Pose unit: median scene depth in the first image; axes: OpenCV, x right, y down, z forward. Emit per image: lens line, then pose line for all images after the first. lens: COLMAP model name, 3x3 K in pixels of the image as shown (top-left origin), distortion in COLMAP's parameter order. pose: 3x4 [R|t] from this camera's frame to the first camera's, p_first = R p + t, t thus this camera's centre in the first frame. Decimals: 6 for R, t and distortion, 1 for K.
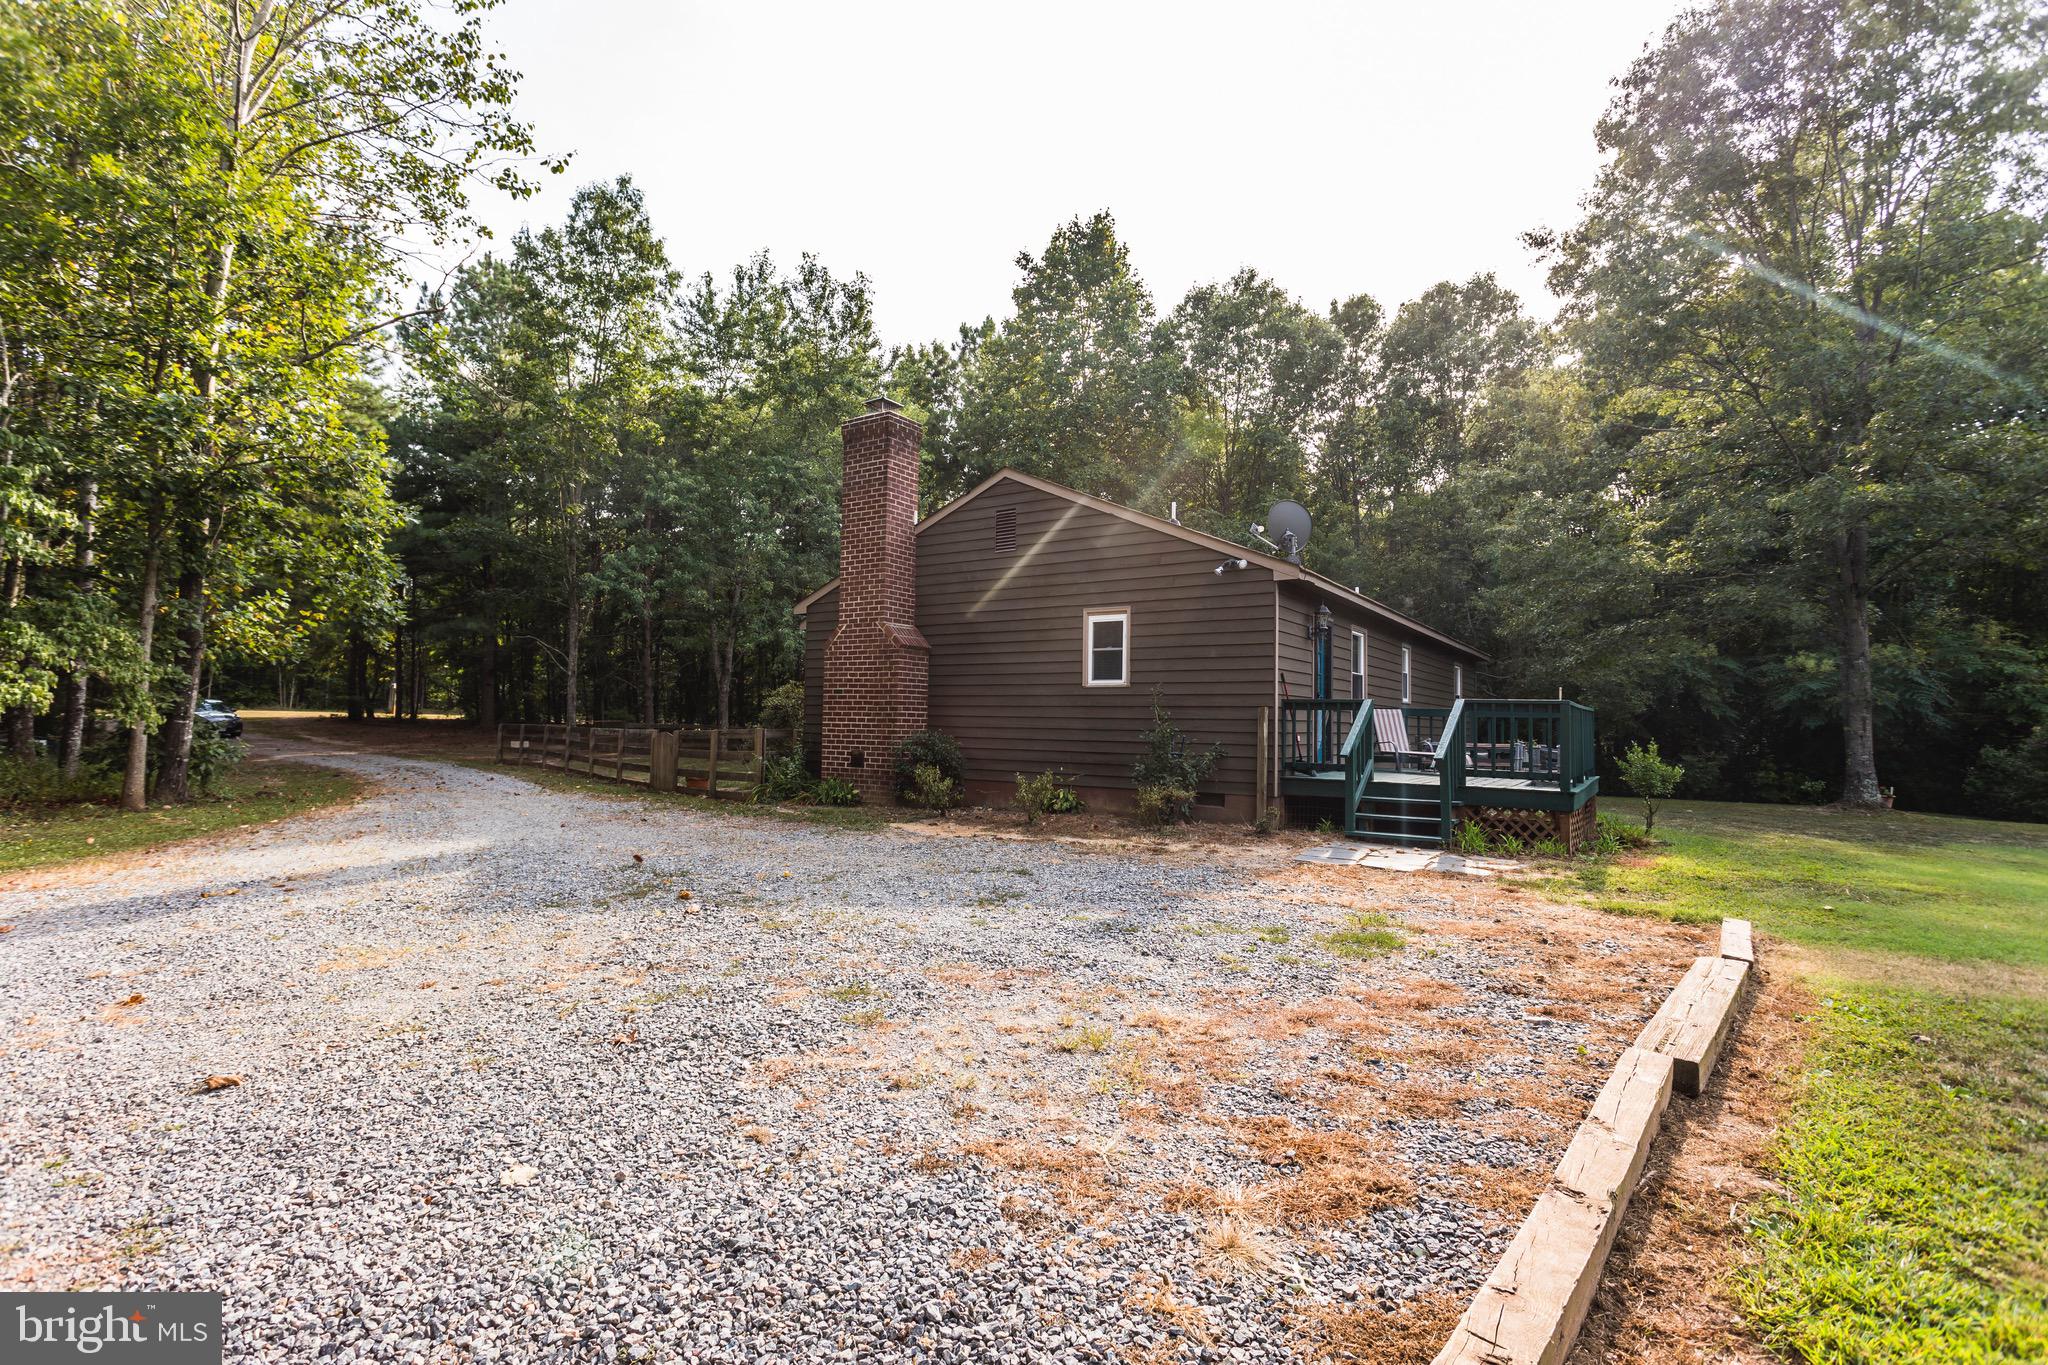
lens RADIAL K [[959.0, 0, 1008.7], [0, 959.0, 675.9], [0, 0, 1]] dist [0.001311, 0.000908]
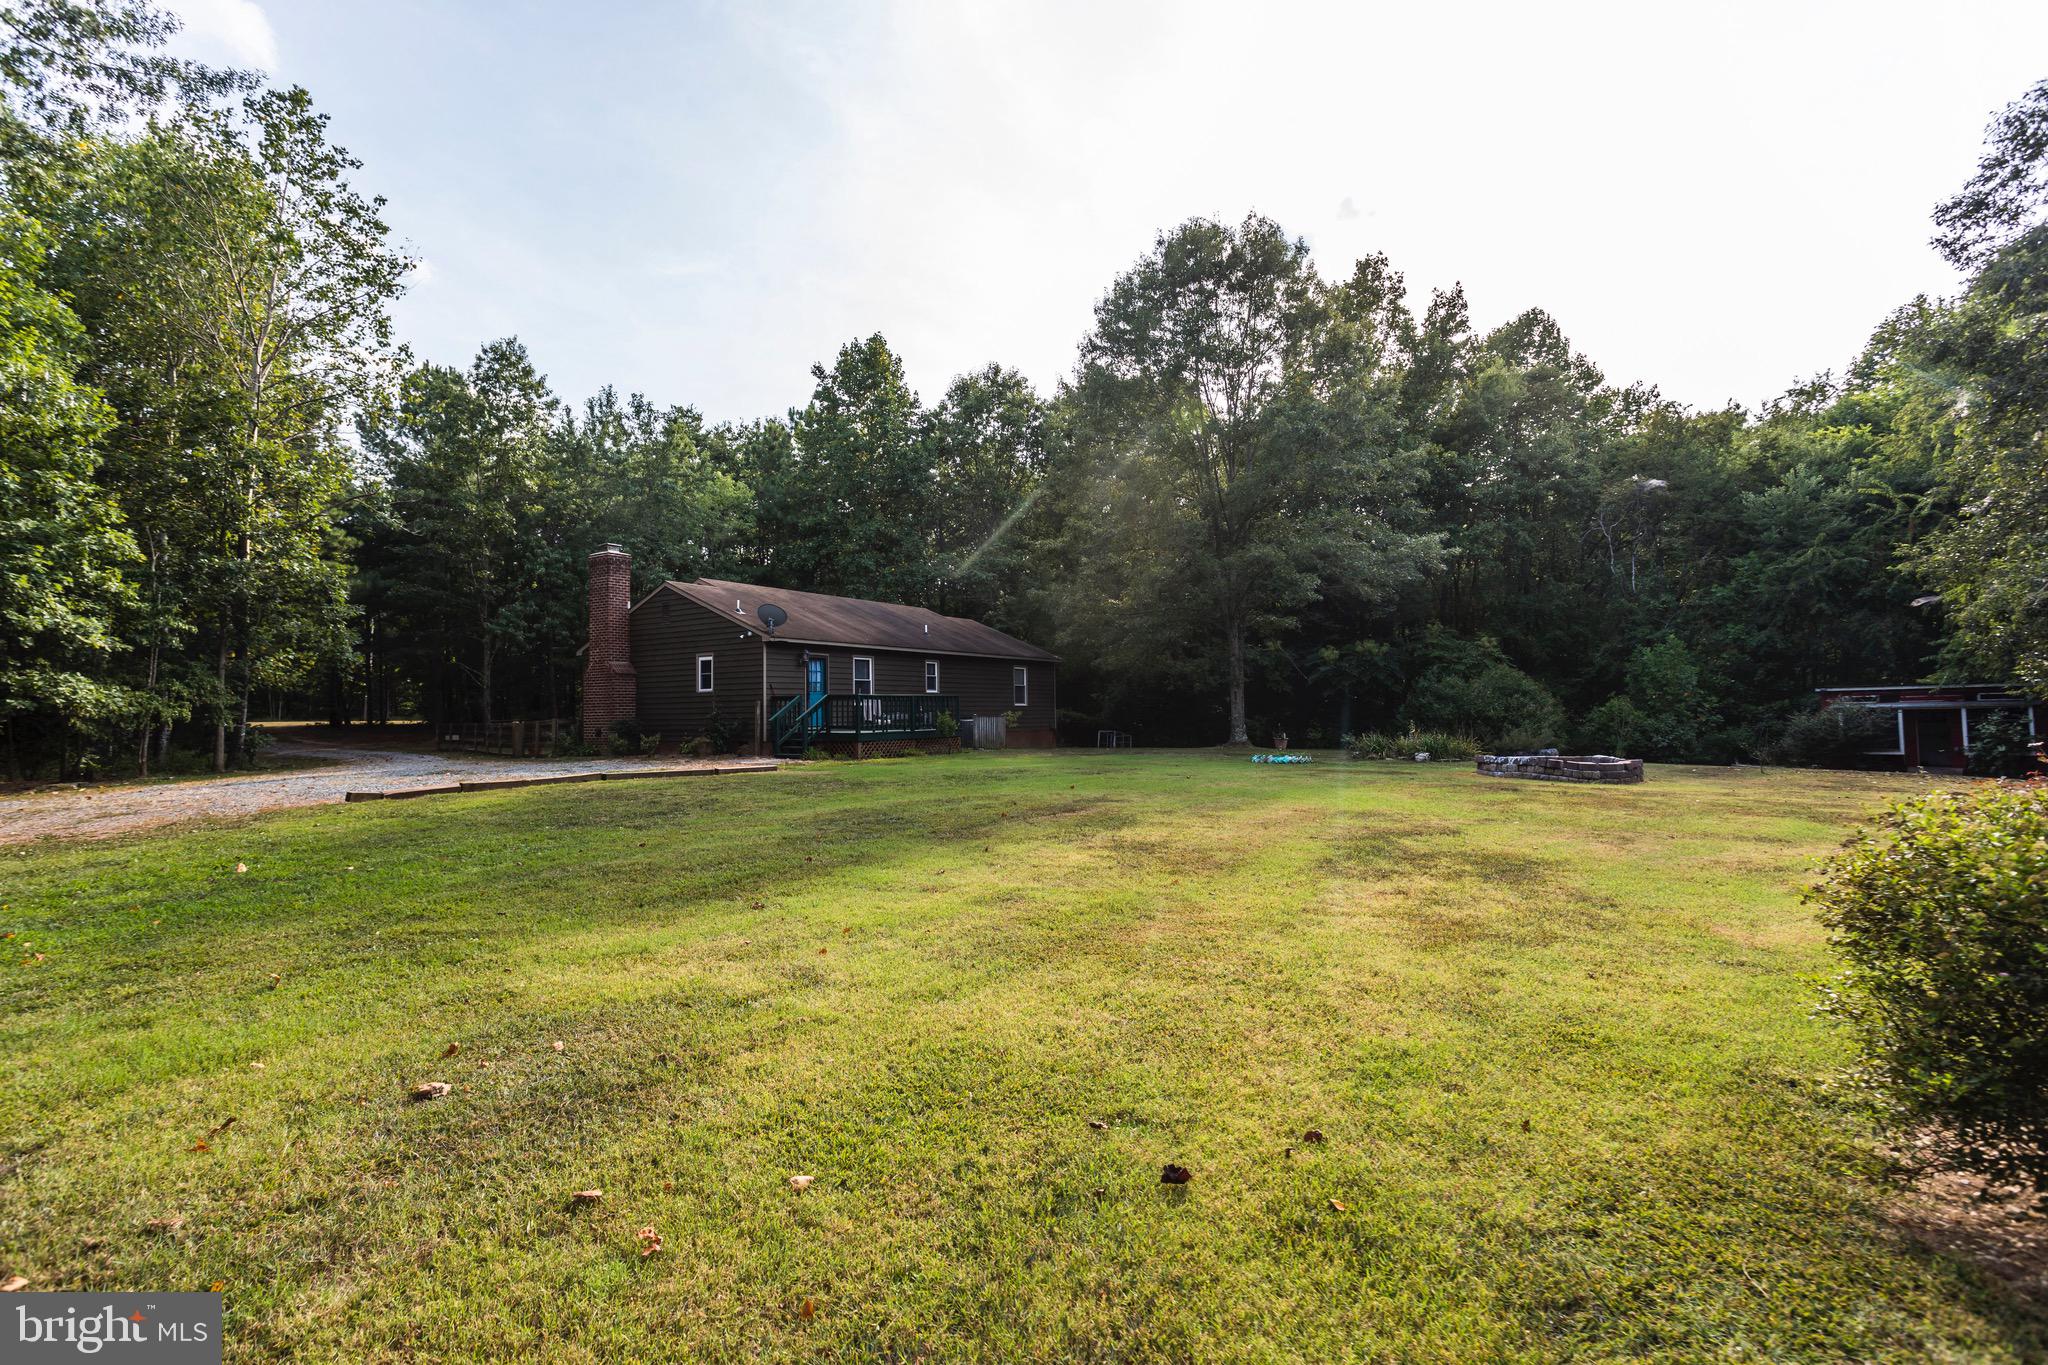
lens RADIAL K [[959.0, 0, 1008.7], [0, 959.0, 675.9], [0, 0, 1]] dist [0.001311, 0.000908]
pose [[0.999346, -0.032857, 0.015085, 0.418816], [0.032682, 0.999397, 0.011735, -0.015173], [-0.015462, -0.011234, 0.999817, -0.615875]]
